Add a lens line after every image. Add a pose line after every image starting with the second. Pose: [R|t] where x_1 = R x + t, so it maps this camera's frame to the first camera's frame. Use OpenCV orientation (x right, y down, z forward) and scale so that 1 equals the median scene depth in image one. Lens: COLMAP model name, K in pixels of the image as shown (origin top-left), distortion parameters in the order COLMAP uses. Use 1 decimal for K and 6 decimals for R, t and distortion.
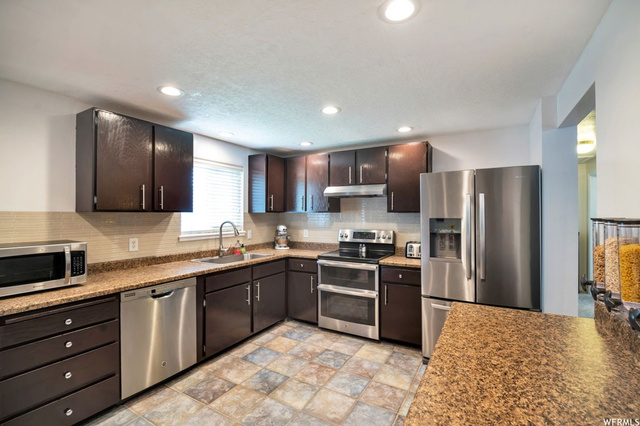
lens RADIAL K [[288.3, 0, 322.6], [0, 288.3, 212.9], [0, 0, 1]] dist [-0.009970, -0.000129]
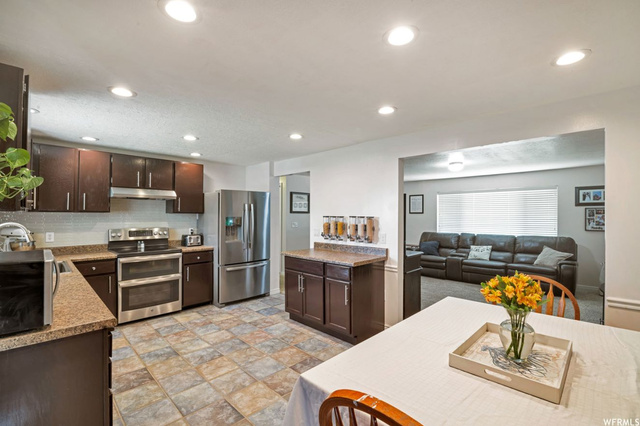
lens RADIAL K [[288.3, 0, 324.4], [0, 288.3, 214.6], [0, 0, 1]] dist [-0.009970, -0.000129]
pose [[0.245619, 0.000767, 0.969366, -1.033521], [-0.006570, 0.999978, 0.000874, -0.000455], [-0.969344, -0.006583, 0.245618, 0.048649]]
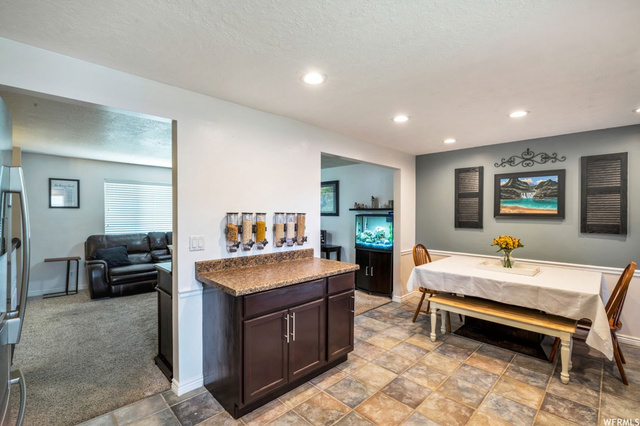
lens RADIAL K [[288.3, 0, 321.4], [0, 288.3, 210.4], [0, 0, 1]] dist [-0.009970, -0.000129]
pose [[-0.964072, -0.002331, 0.265630, -0.090458], [-0.004268, 0.999968, -0.006716, 0.005390], [-0.265606, -0.007608, -0.964052, 1.180056]]
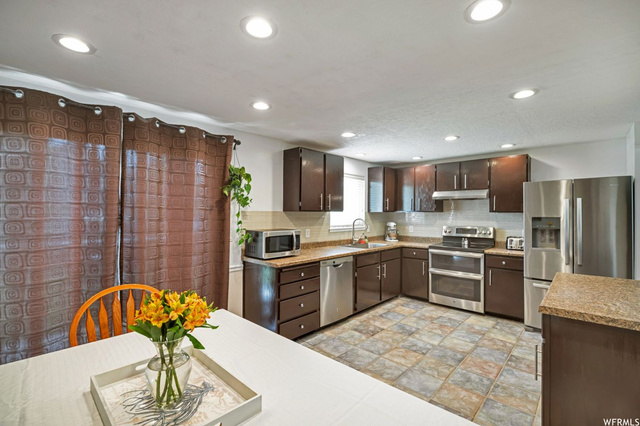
lens RADIAL K [[288.3, 0, 319.8], [0, 288.3, 211.5], [0, 0, 1]] dist [-0.009970, -0.000129]
pose [[0.973610, 0.003186, -0.228197, -0.246294], [-0.003403, 0.999994, -0.000561, -0.002278], [0.228193, 0.001323, 0.973615, -0.441240]]
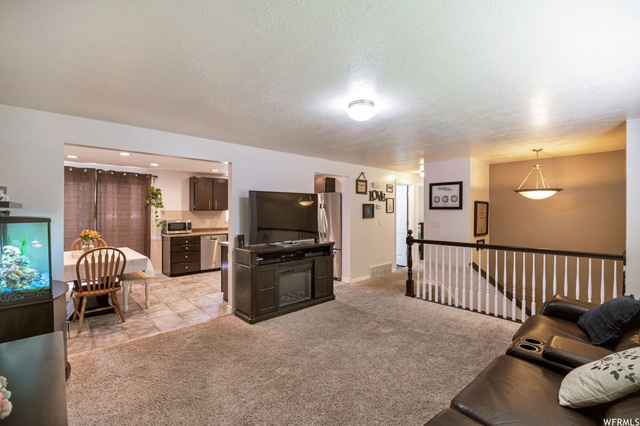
lens RADIAL K [[288.3, 0, 317.3], [0, 288.3, 212.6], [0, 0, 1]] dist [-0.009970, -0.000129]
pose [[0.952393, 0.000406, -0.304874, 1.102122], [0.001307, 0.999984, 0.005416, 0.001796], [0.304872, -0.005556, 0.952377, -1.205023]]
